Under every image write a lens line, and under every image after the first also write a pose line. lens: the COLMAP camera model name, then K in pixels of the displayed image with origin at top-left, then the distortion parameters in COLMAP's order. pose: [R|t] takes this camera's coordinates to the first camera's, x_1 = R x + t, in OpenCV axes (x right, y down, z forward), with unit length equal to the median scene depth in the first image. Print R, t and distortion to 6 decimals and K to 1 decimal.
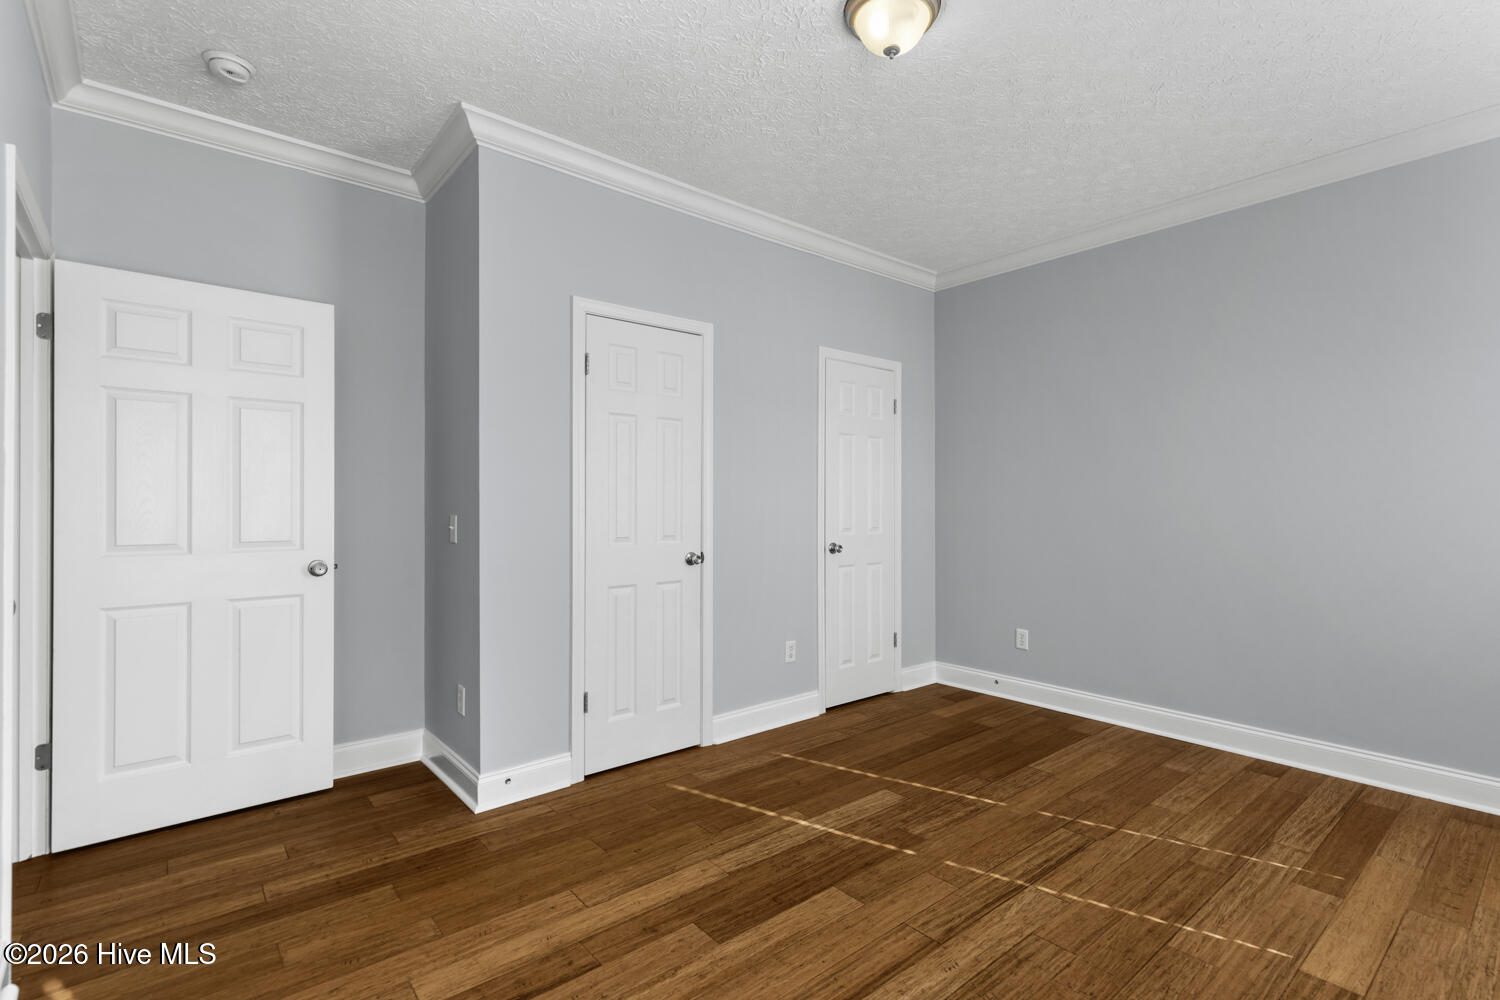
lens RADIAL K [[692.0, 0, 763.7], [0, 692.0, 499.3], [0, 0, 1]] dist [0.026639, 0.000005]
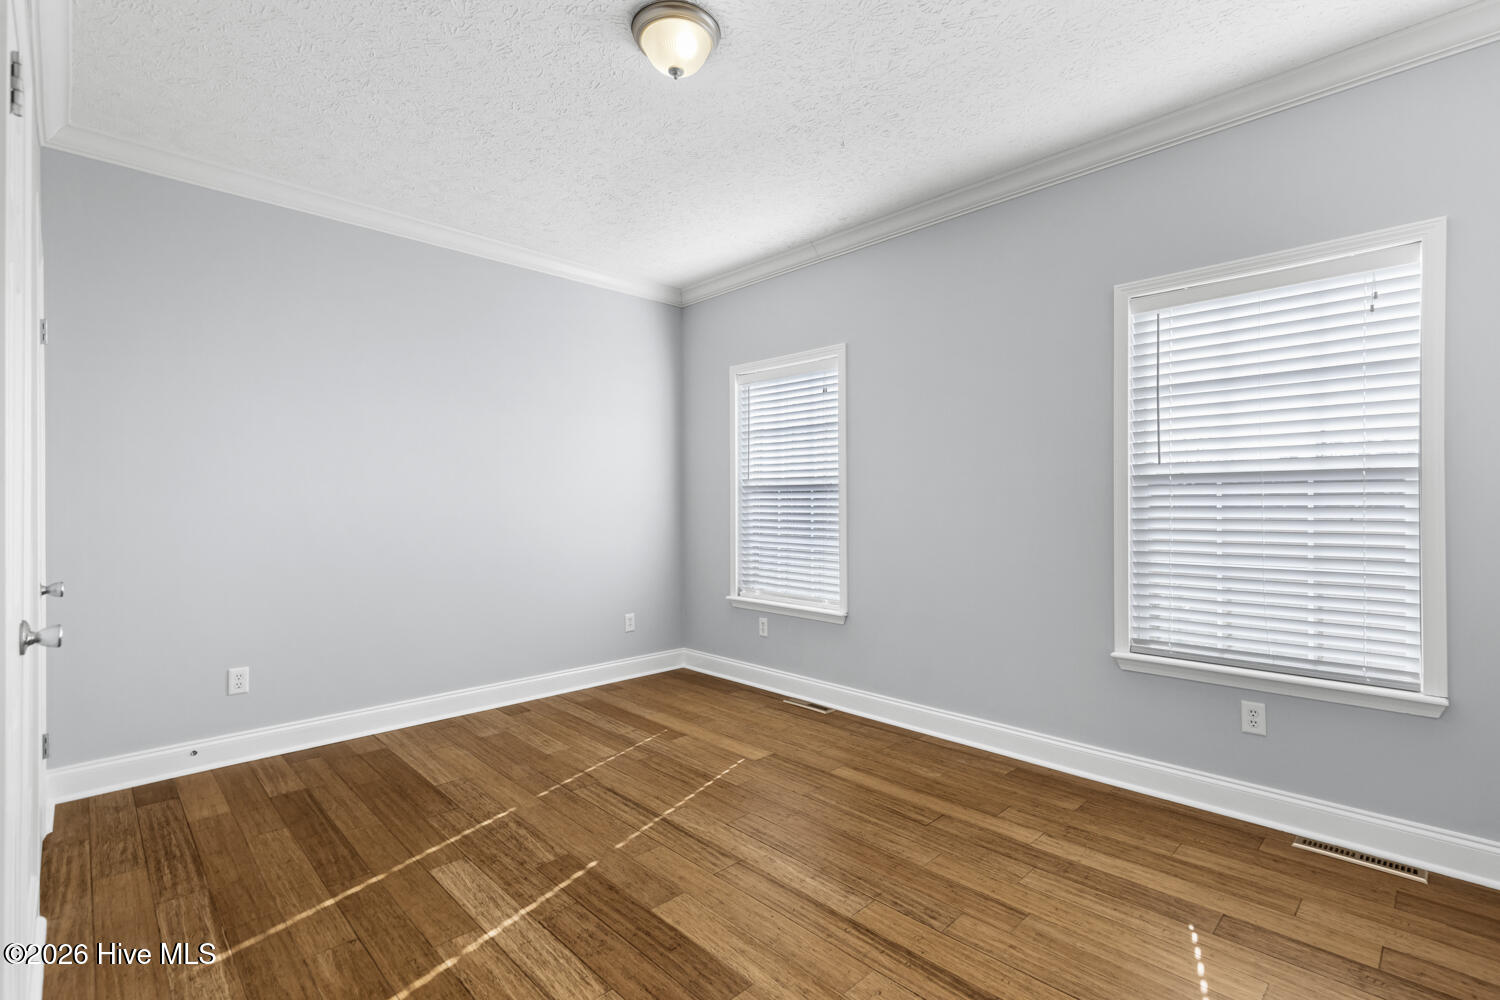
lens RADIAL K [[692.0, 0, 754.0], [0, 692.0, 497.3], [0, 0, 1]] dist [0.026639, 0.000005]
pose [[-0.072325, 0.012701, 0.997300, -0.682837], [-0.012051, 0.999835, -0.013607, -0.000061], [-0.997308, -0.013003, -0.072160, 0.731481]]
